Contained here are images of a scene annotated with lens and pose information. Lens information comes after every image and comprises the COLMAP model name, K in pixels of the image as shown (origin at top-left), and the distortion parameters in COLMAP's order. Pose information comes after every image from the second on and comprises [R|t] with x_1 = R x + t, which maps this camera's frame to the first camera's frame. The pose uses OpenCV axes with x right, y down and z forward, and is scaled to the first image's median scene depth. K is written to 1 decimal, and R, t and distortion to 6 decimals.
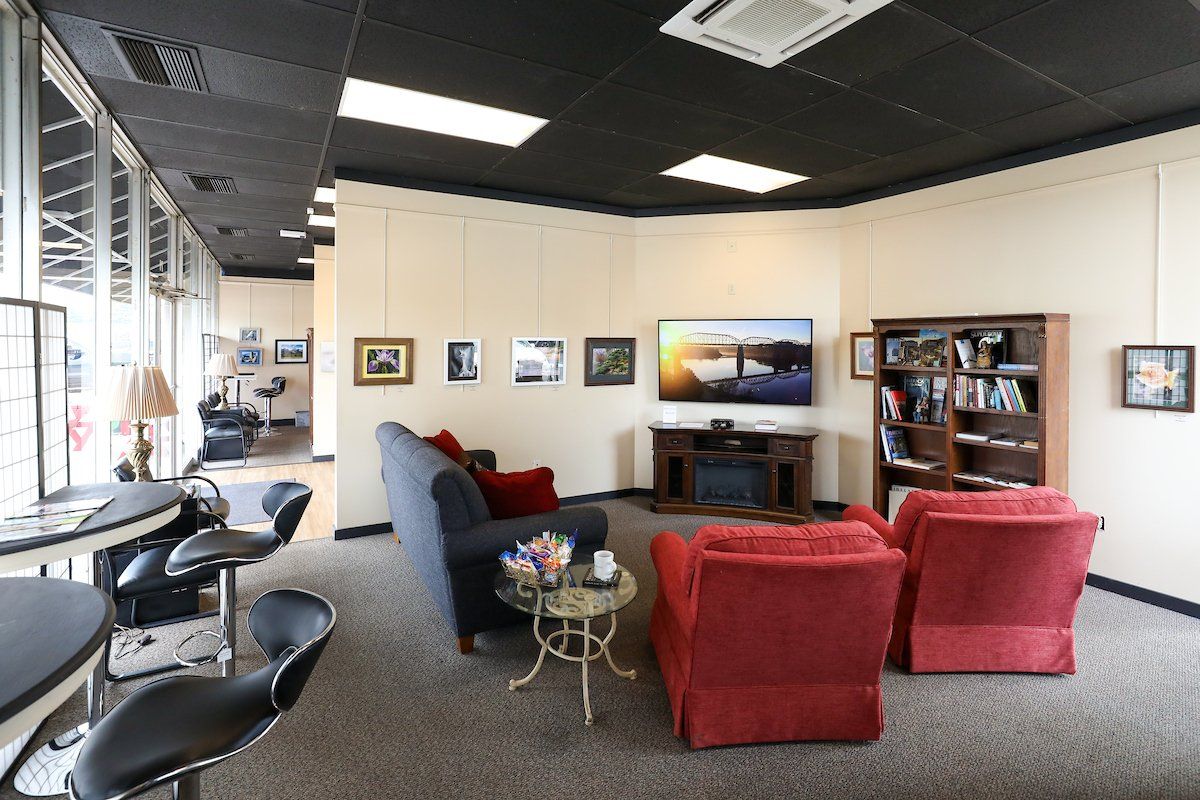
lens RADIAL K [[560.2, 0, 609.0], [0, 560.2, 343.7], [0, 0, 1]] dist [-0.009810, 0.001133]
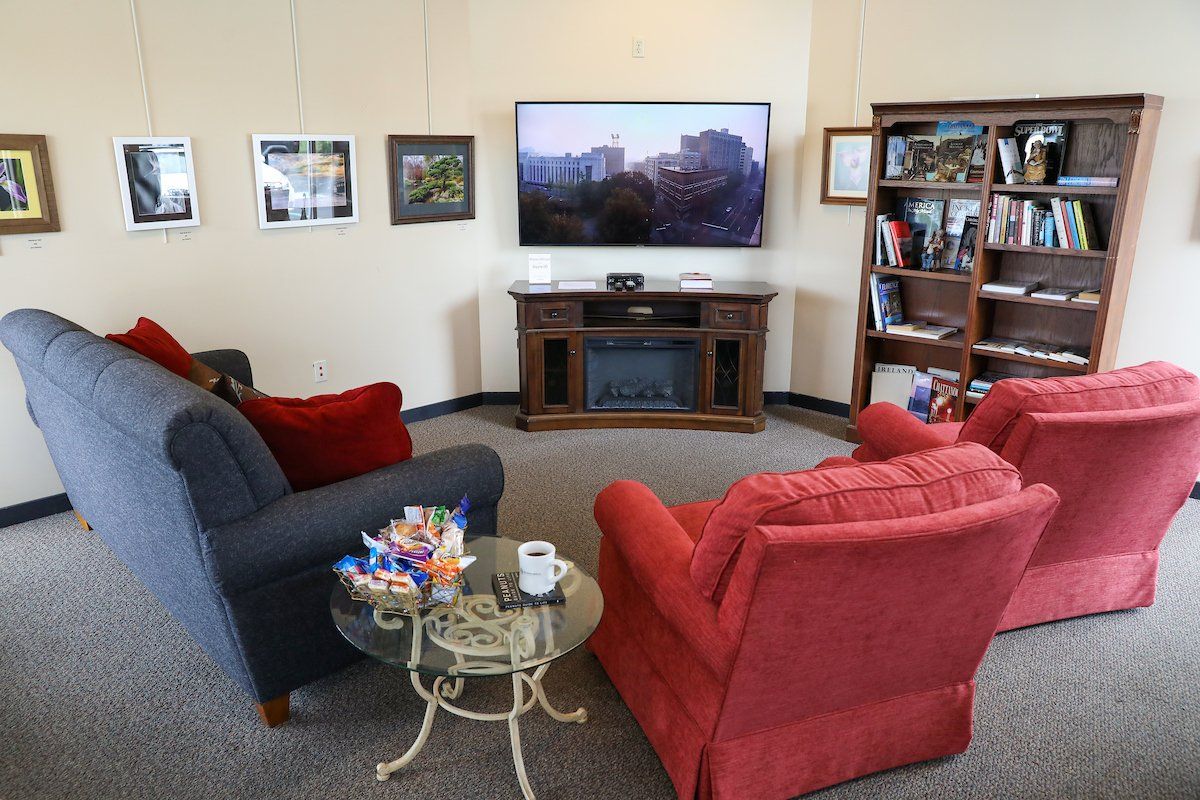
lens RADIAL K [[846.0, 0, 598.1], [0, 846.0, 408.4], [0, 0, 1]] dist [-0.072108, 0.037777]
pose [[0.968070, -0.076505, 0.238722, -0.082250], [0.004861, 0.957842, 0.287254, 0.016006], [-0.250634, -0.276921, 0.927630, 0.167639]]
